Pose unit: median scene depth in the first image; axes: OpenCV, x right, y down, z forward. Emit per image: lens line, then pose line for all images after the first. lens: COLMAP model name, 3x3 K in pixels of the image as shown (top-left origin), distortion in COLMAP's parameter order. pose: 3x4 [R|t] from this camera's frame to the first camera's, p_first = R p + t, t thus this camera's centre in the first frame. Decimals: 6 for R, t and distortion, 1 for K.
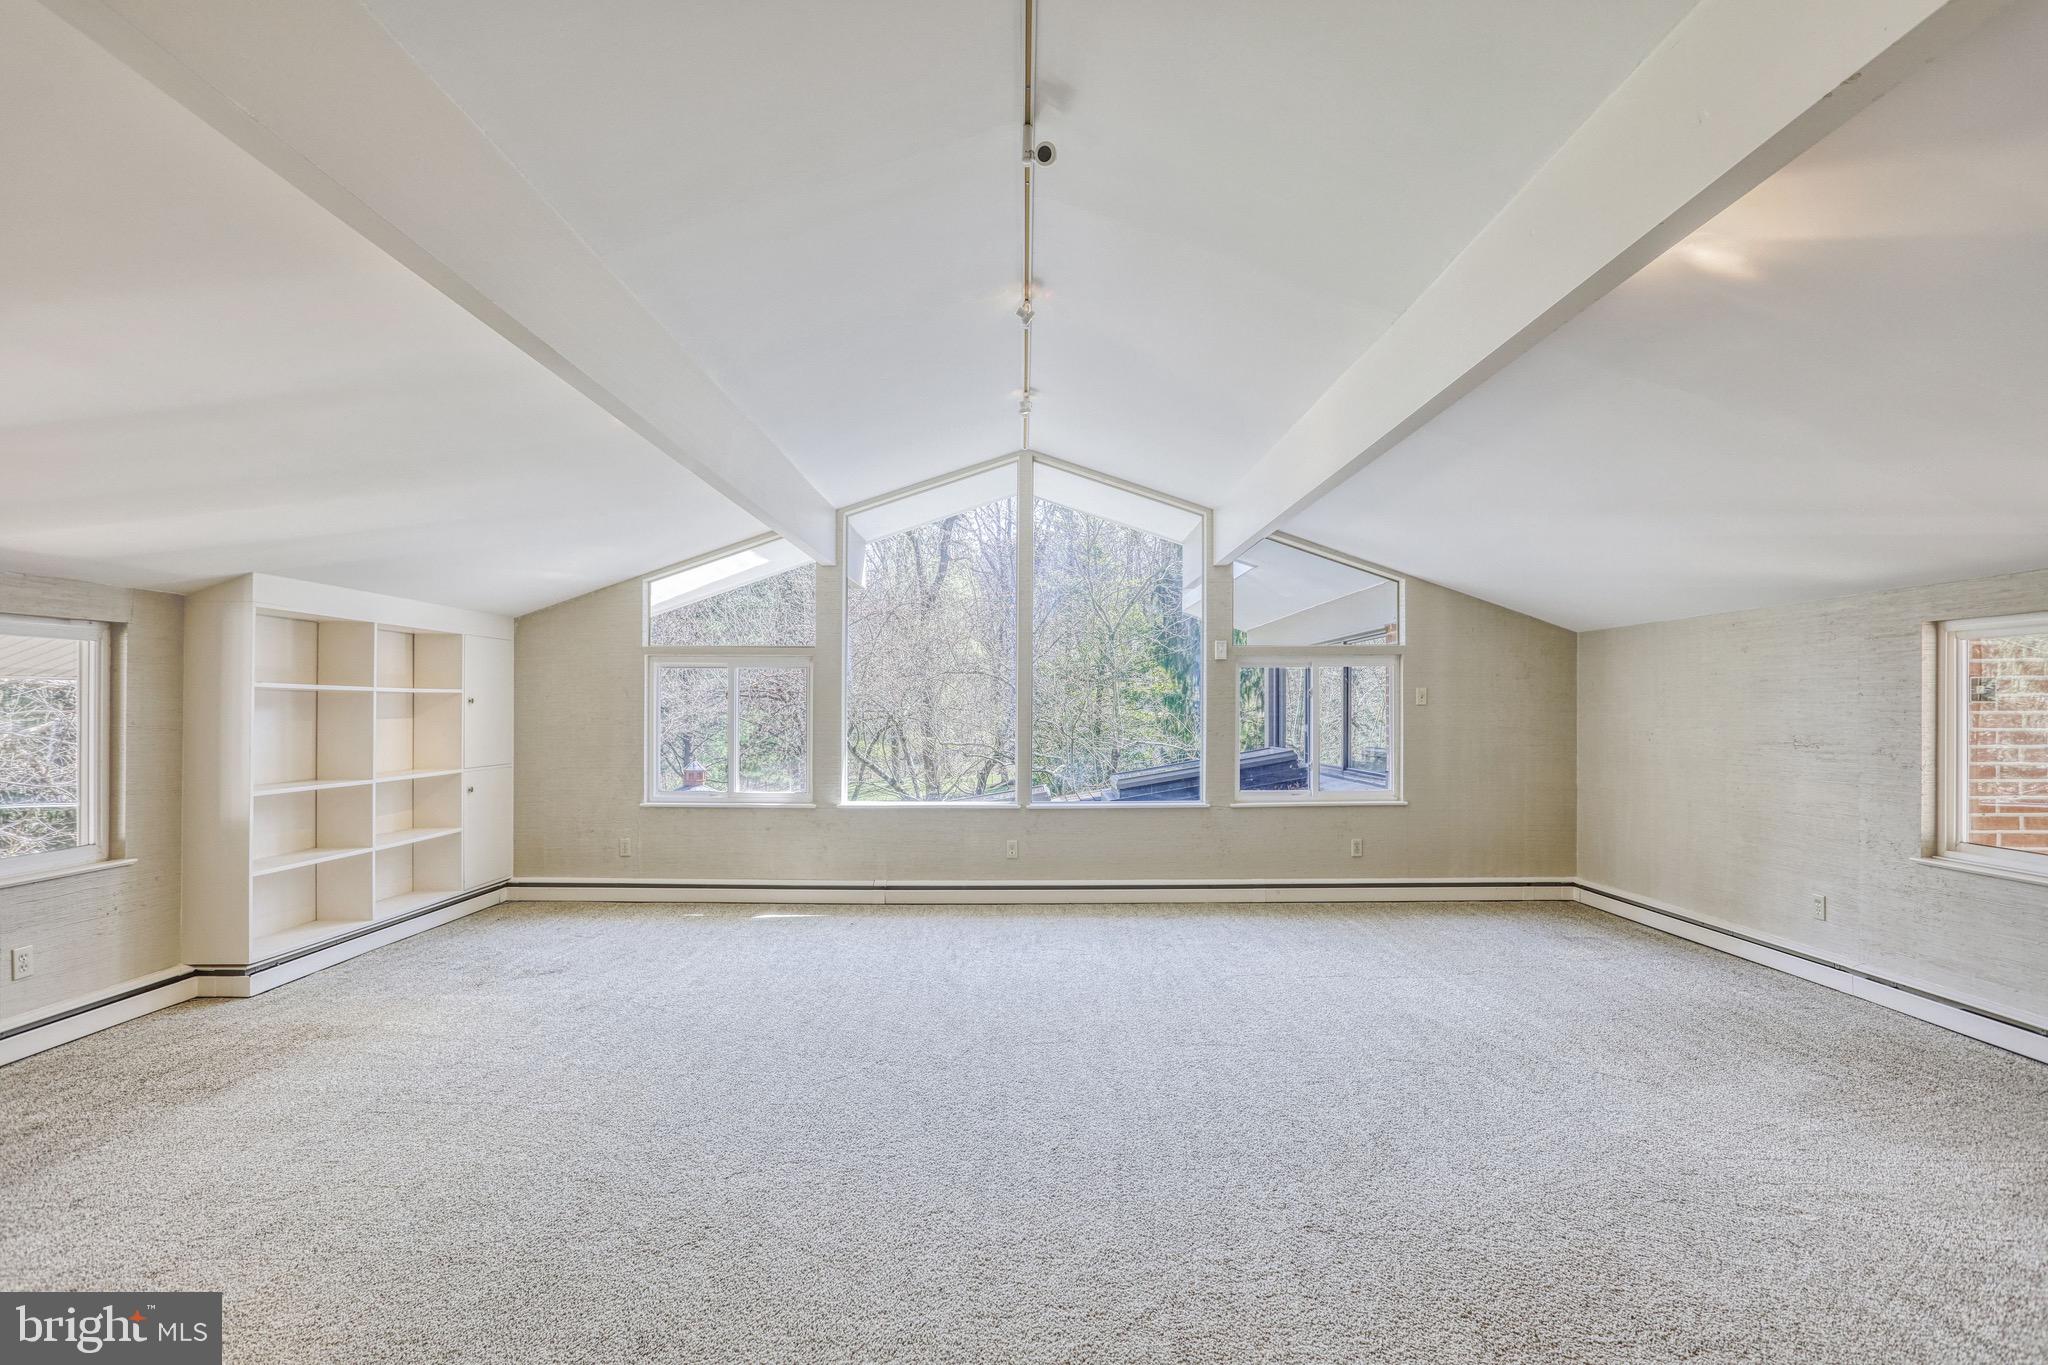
lens RADIAL K [[978.0, 0, 1027.2], [0, 978.0, 698.8], [0, 0, 1]] dist [-0.049409, 0.025162]
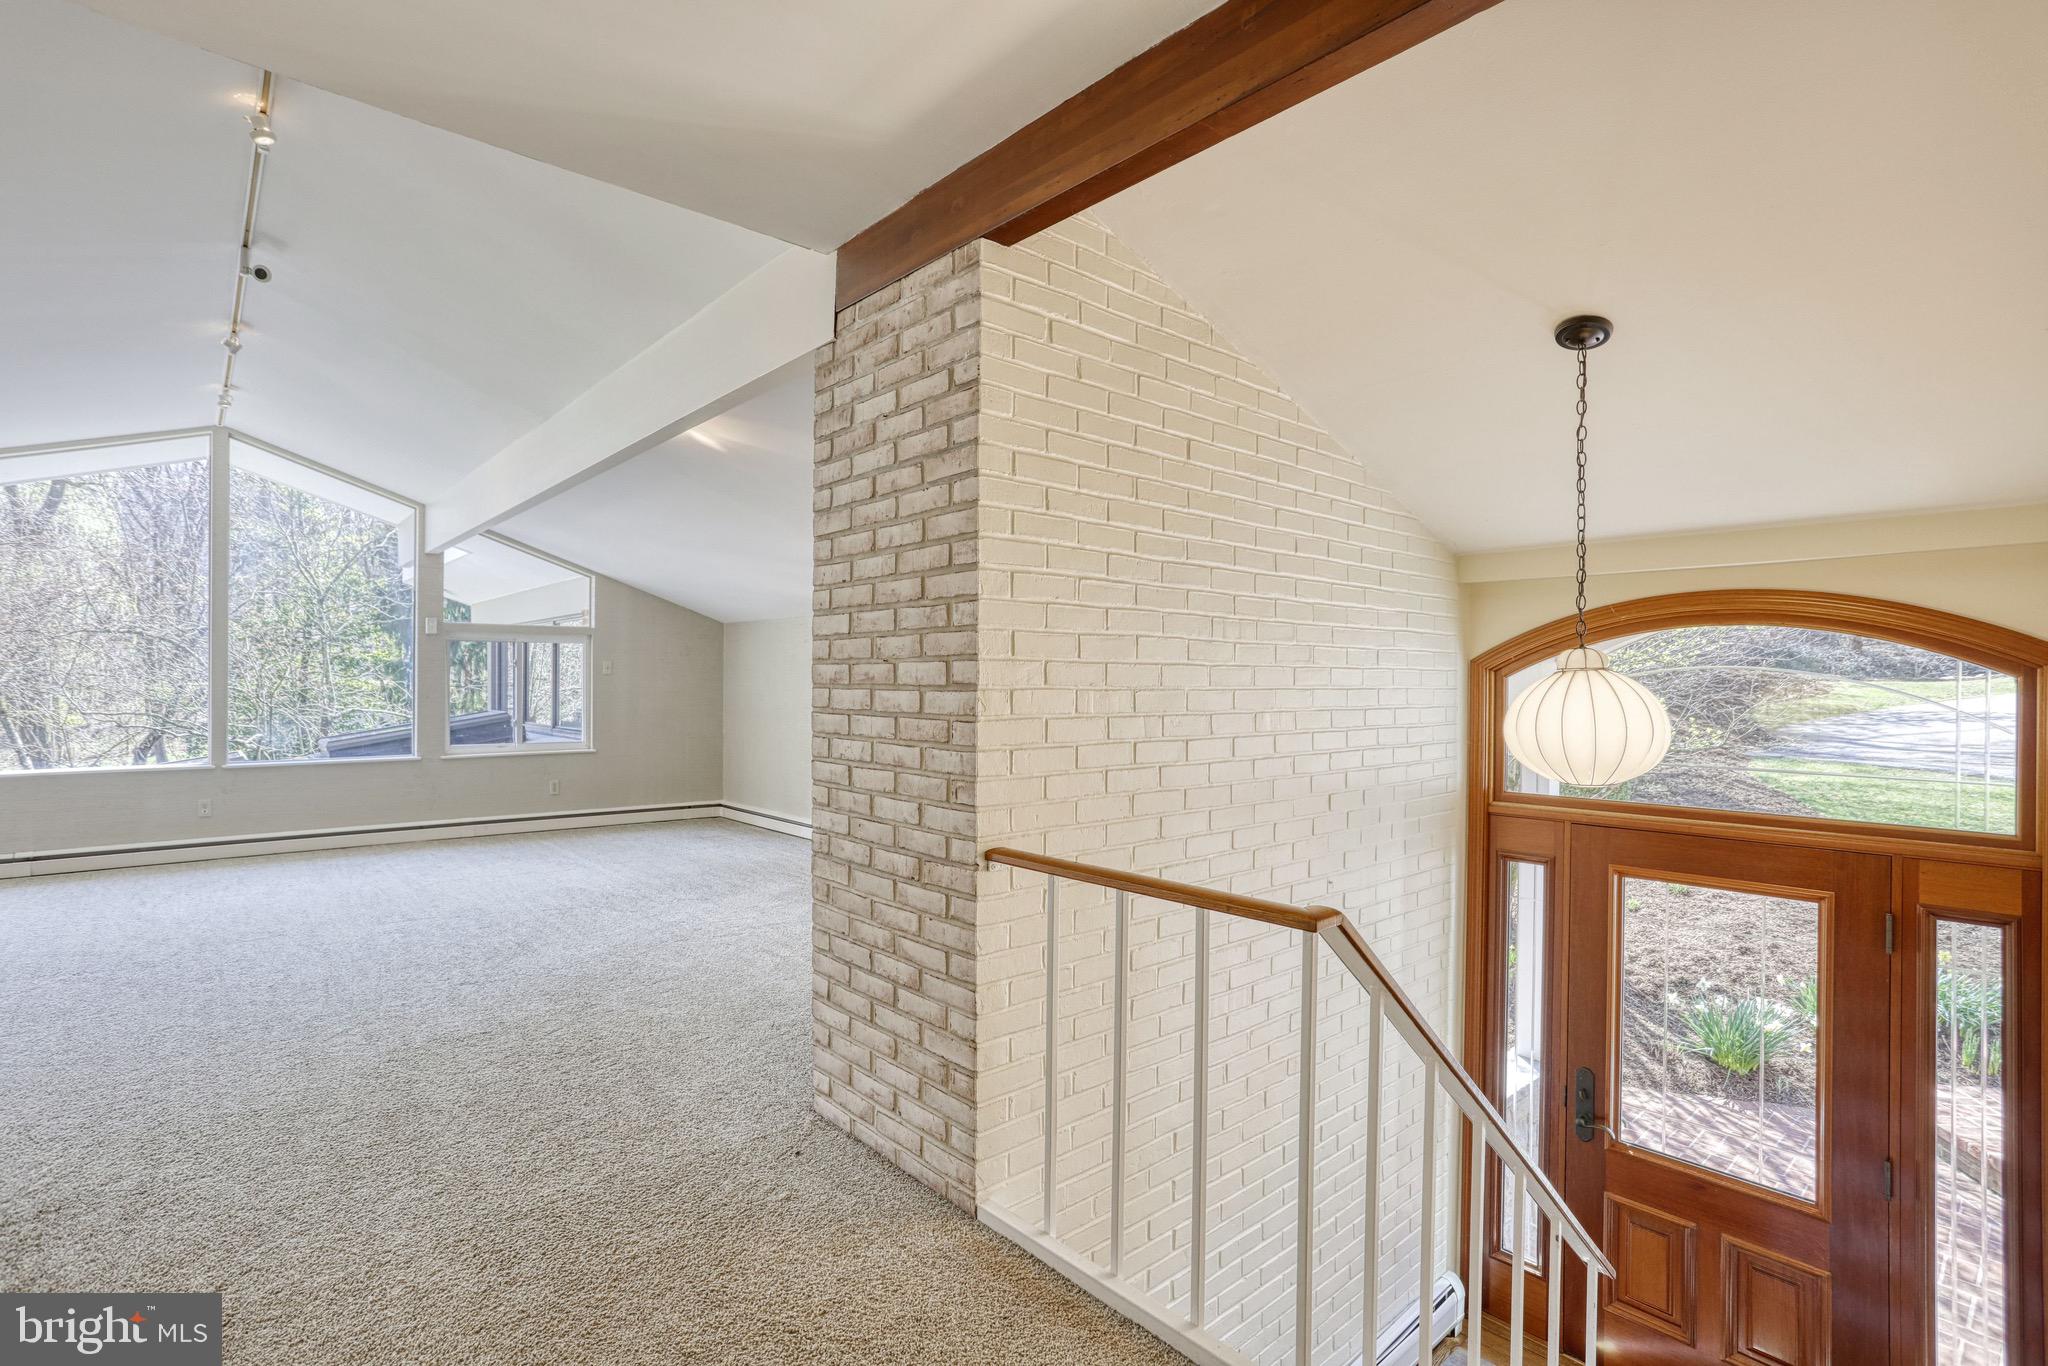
lens RADIAL K [[978.0, 0, 1027.2], [0, 978.0, 699.3], [0, 0, 1]] dist [-0.049409, 0.025162]
pose [[0.752125, -0.004139, 0.659007, -0.026964], [-0.016220, 0.999561, 0.024791, -0.002348], [-0.658821, -0.029335, 0.751728, -0.345661]]
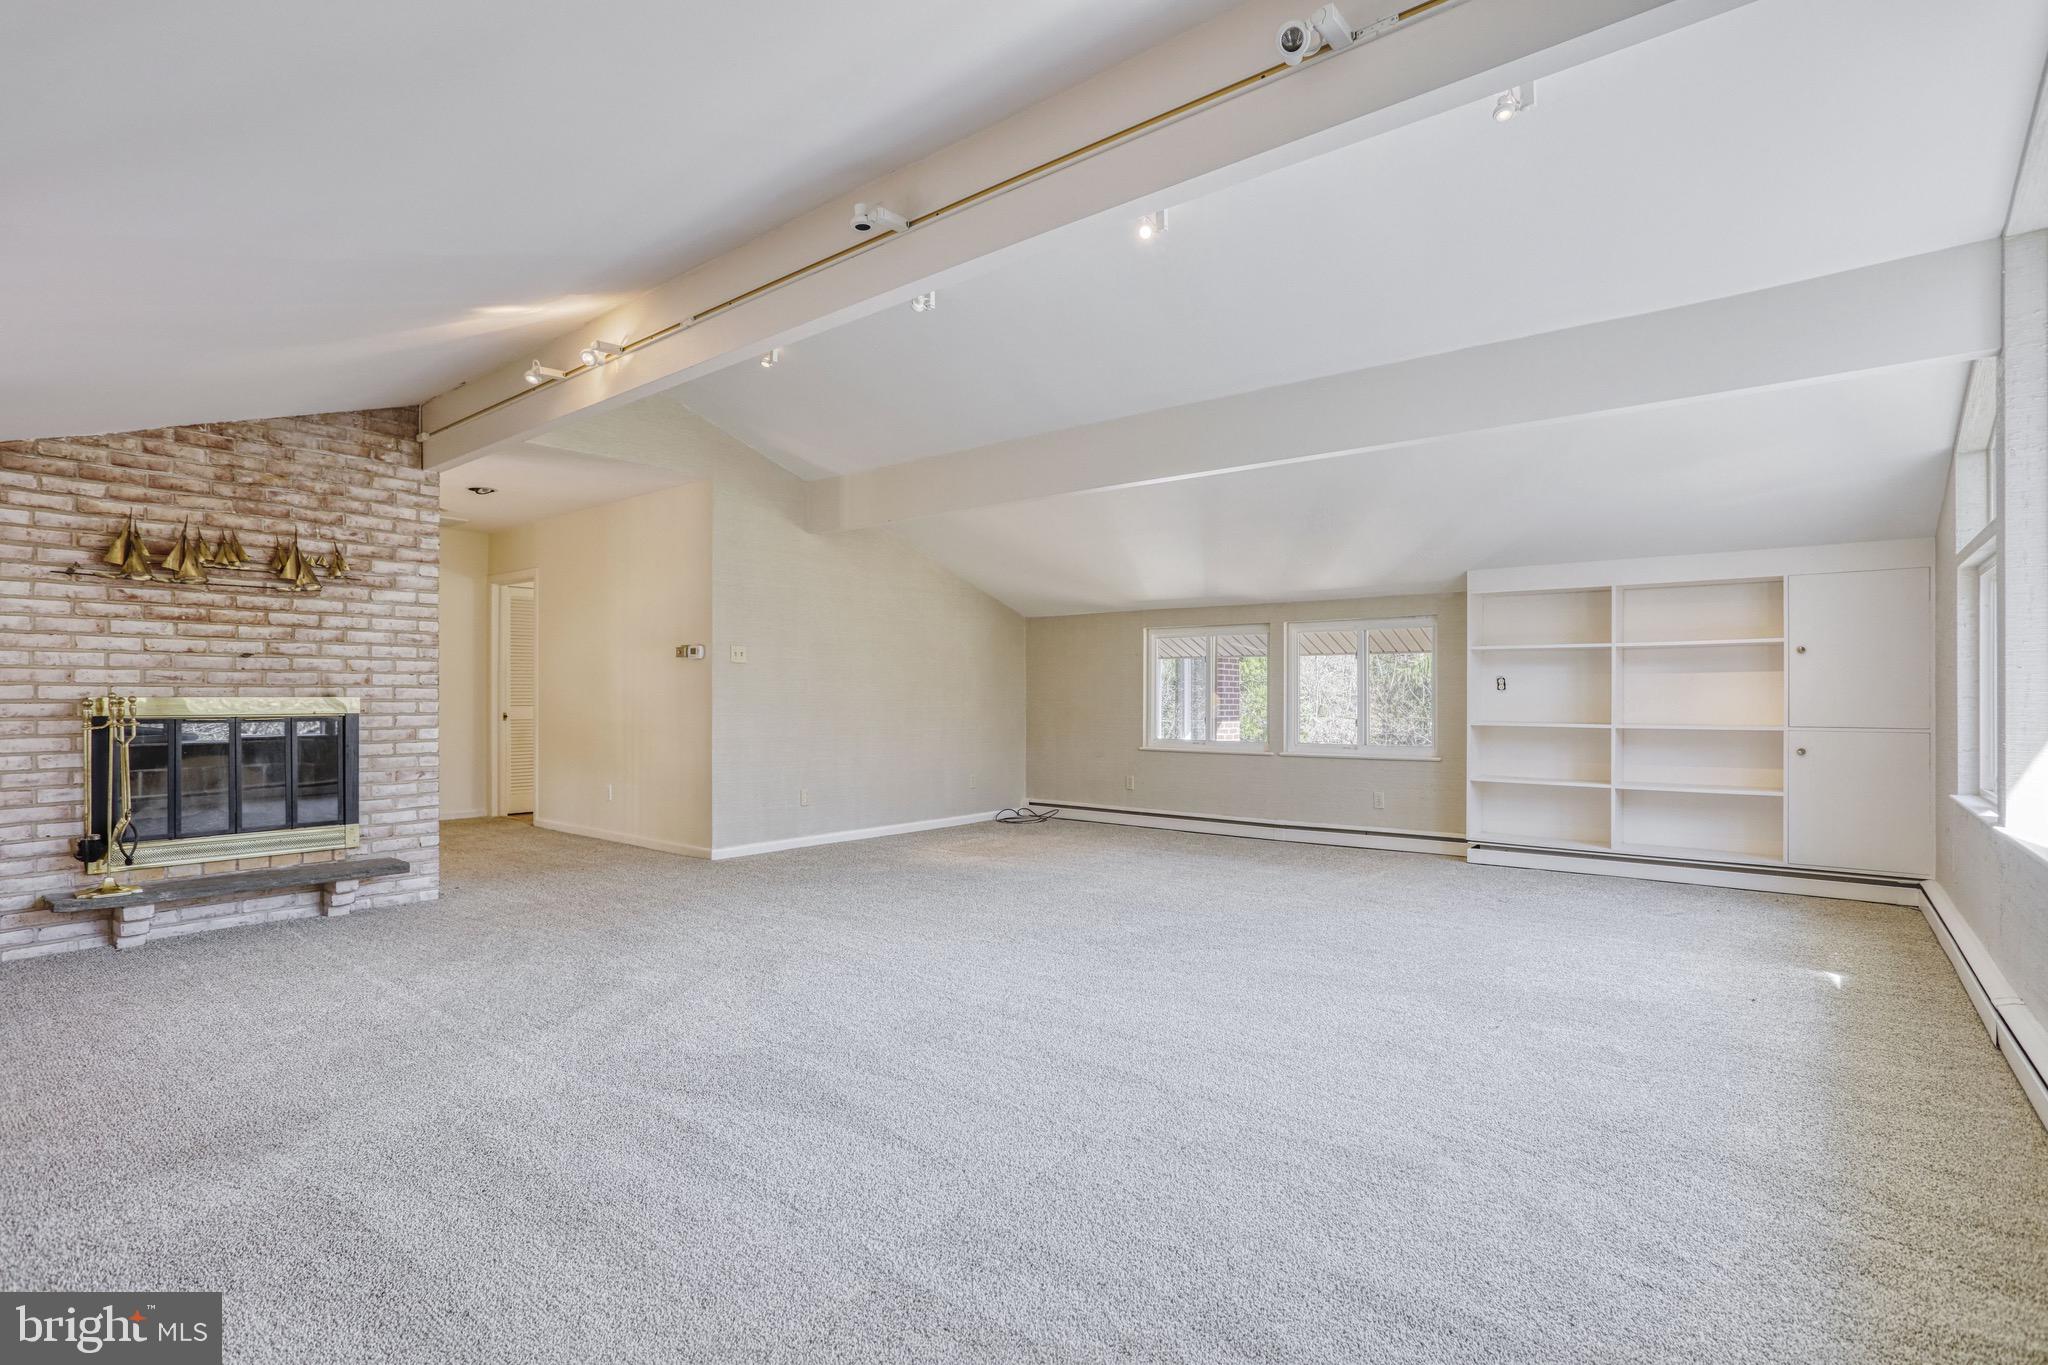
lens RADIAL K [[978.0, 0, 1027.2], [0, 978.0, 698.8], [0, 0, 1]] dist [-0.049409, 0.025162]
pose [[-0.631465, 0.010033, -0.775339, 0.711584], [0.012610, 0.999917, 0.002670, 0.046079], [0.775302, -0.008091, -0.631539, 1.314443]]
